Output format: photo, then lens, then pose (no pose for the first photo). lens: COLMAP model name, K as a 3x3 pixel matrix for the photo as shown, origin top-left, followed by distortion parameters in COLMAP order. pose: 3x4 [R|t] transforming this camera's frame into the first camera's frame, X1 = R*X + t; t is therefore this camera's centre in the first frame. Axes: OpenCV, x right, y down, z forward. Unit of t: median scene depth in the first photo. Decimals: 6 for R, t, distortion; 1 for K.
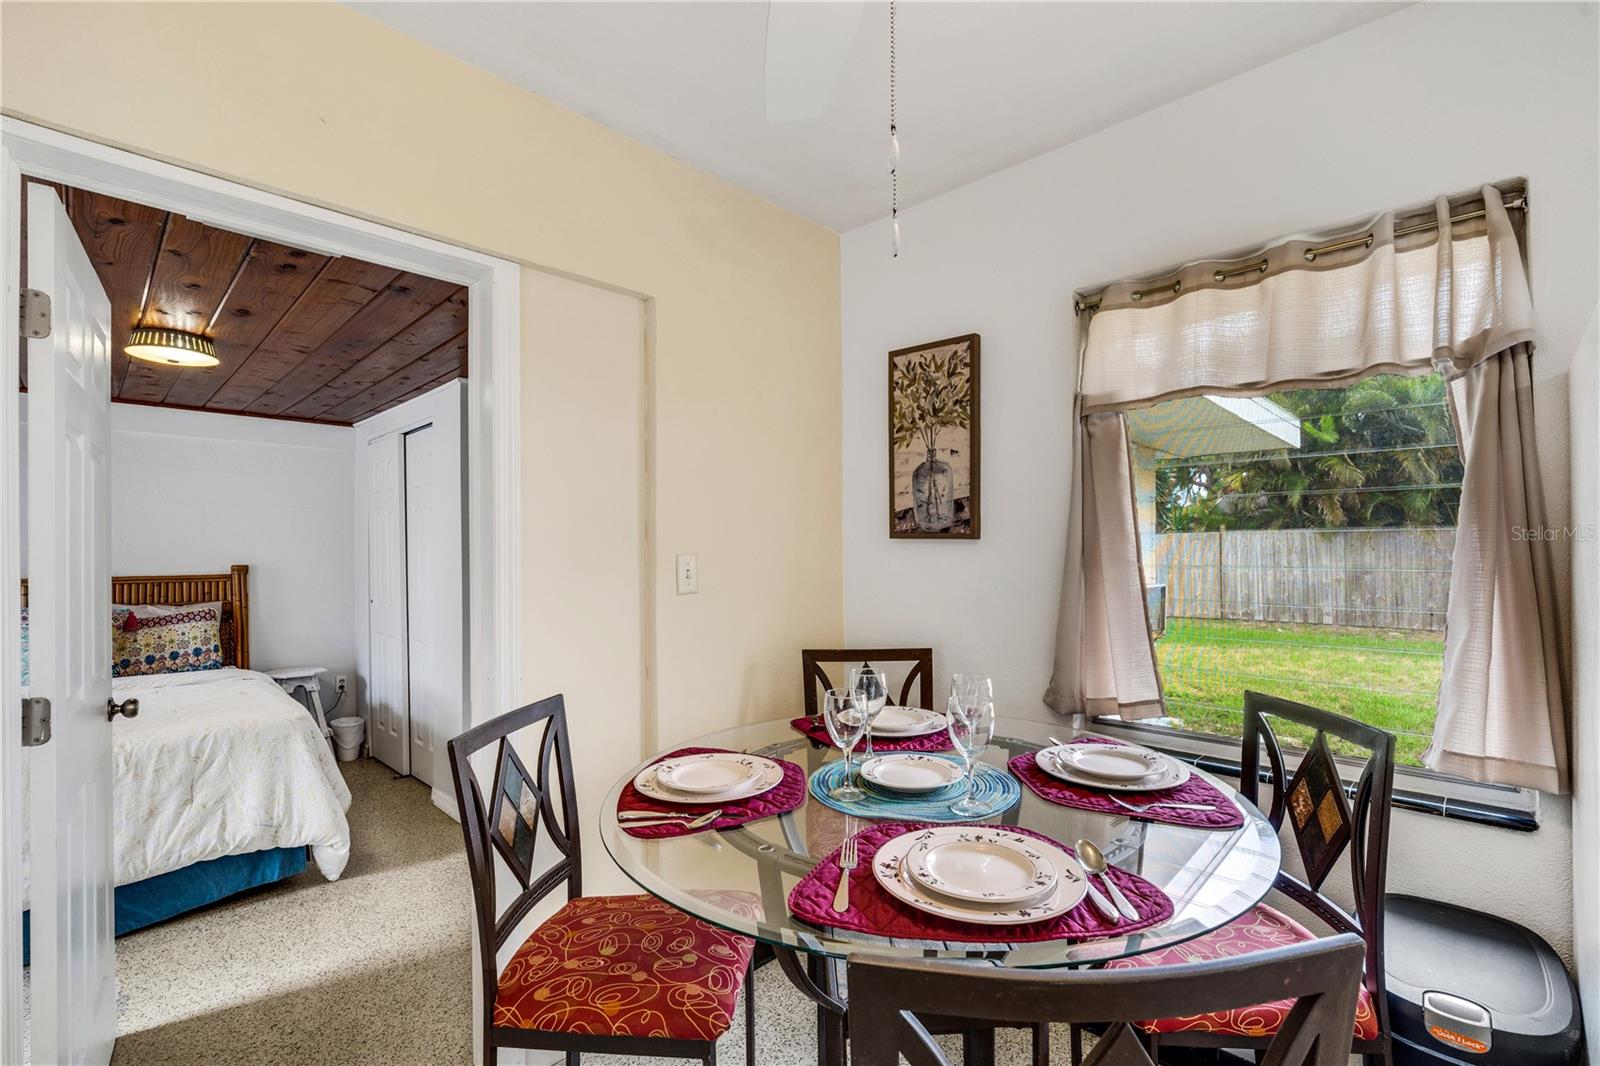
lens RADIAL K [[712.2, 0, 800.6], [0, 712.2, 542.4], [0, 0, 1]] dist [-0.011006, 0.001226]
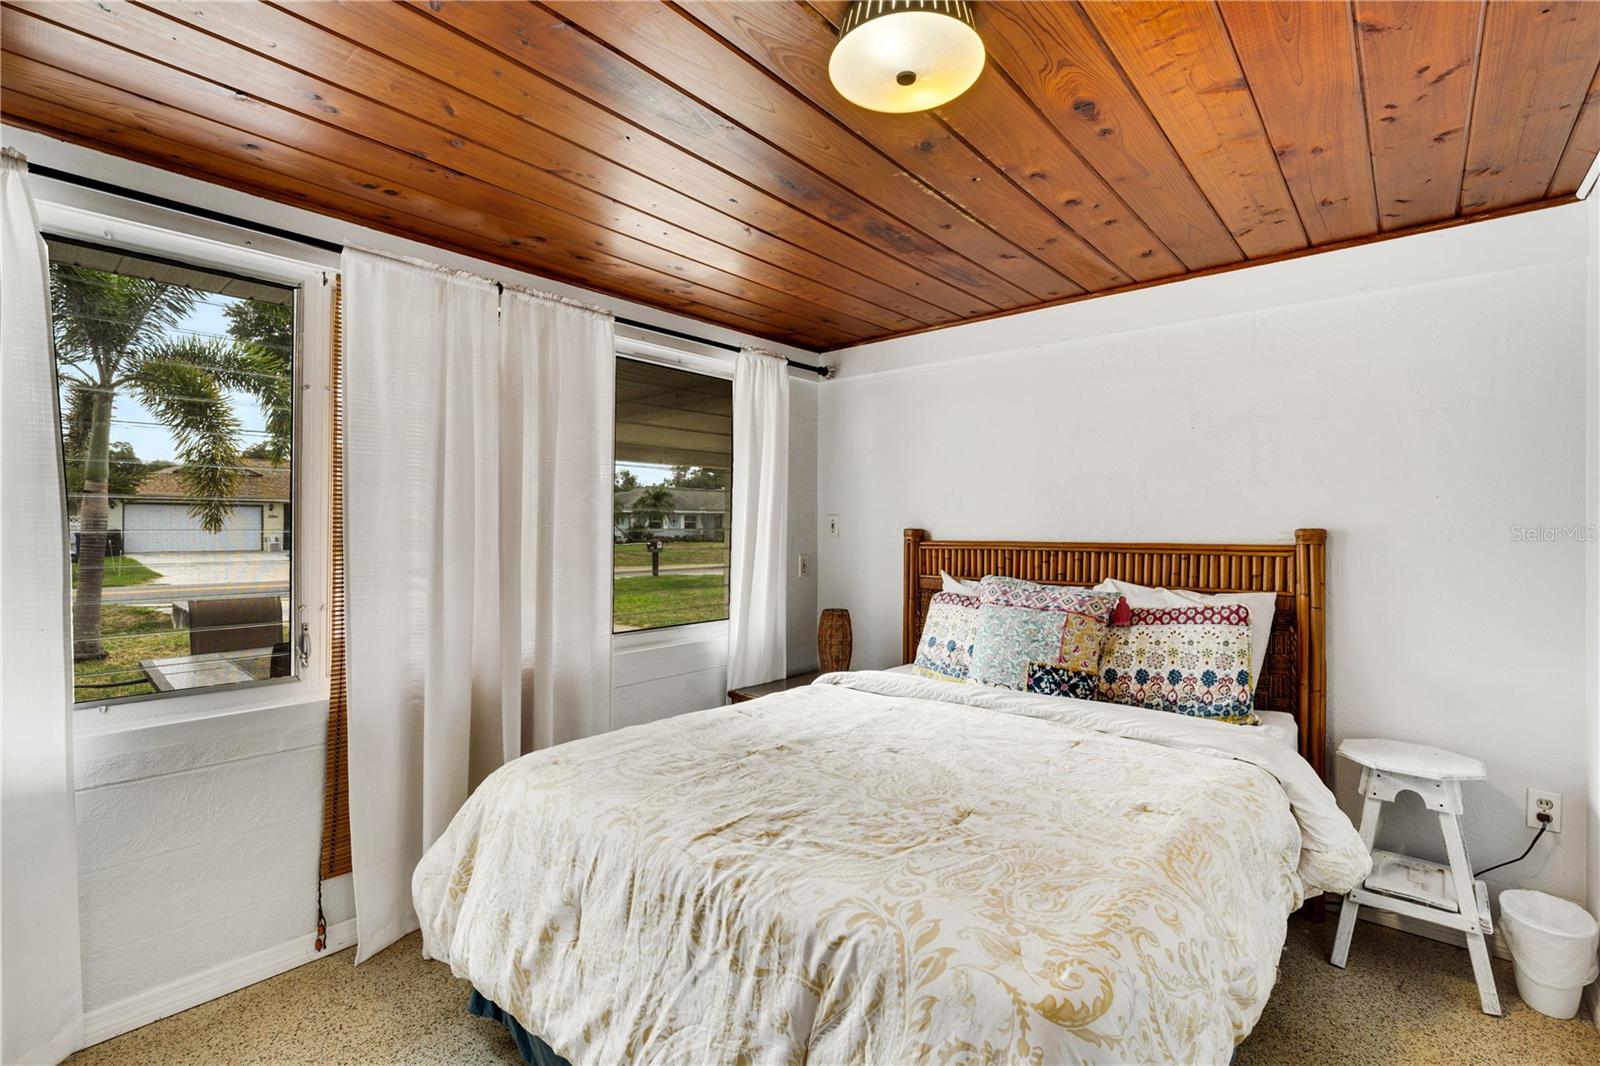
lens RADIAL K [[716.5, 0, 800.0], [0, 716.5, 524.9], [0, 0, 1]] dist [-0.011052, 0.000340]
pose [[0.055557, 0.000655, -0.998455, -0.489096], [0.008396, 0.999964, 0.001123, 0.046148], [0.998420, -0.008446, 0.055549, 1.051247]]
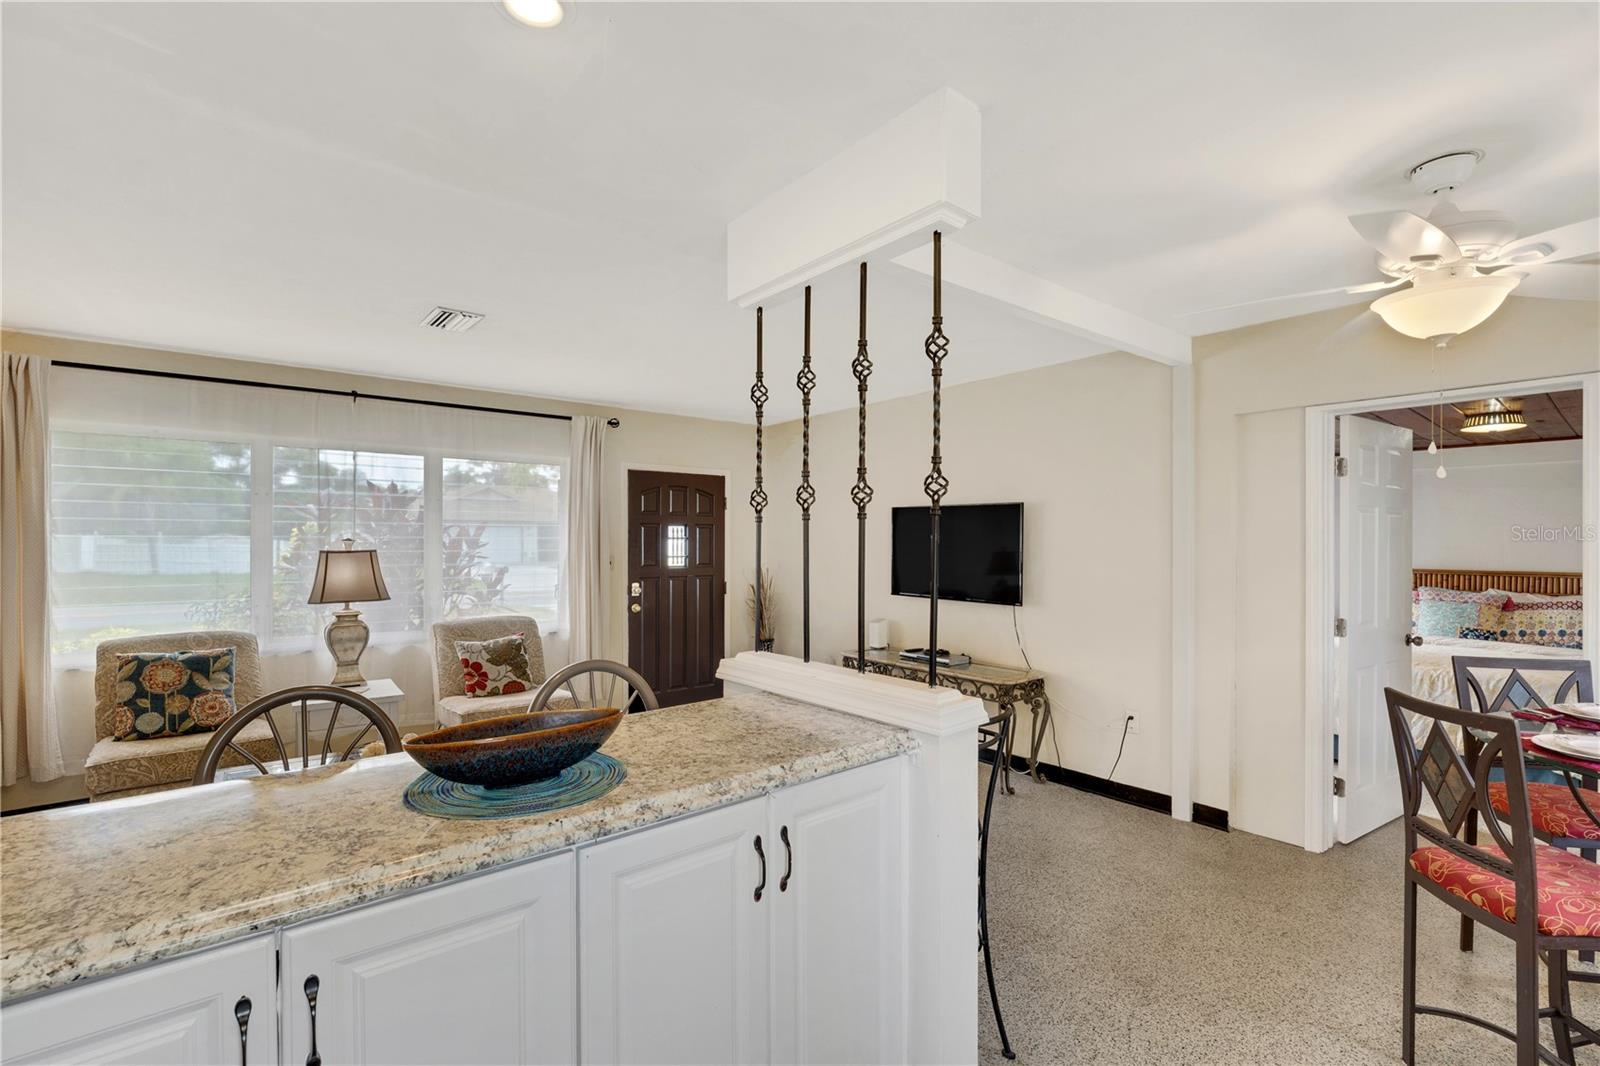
lens RADIAL K [[712.2, 0, 800.6], [0, 712.2, 542.4], [0, 0, 1]] dist [-0.011006, 0.001226]
pose [[-0.110327, 0.007393, -0.993868, 0.913699], [0.009101, 0.999938, 0.006428, -0.048032], [0.993854, -0.008336, -0.110387, -0.363461]]
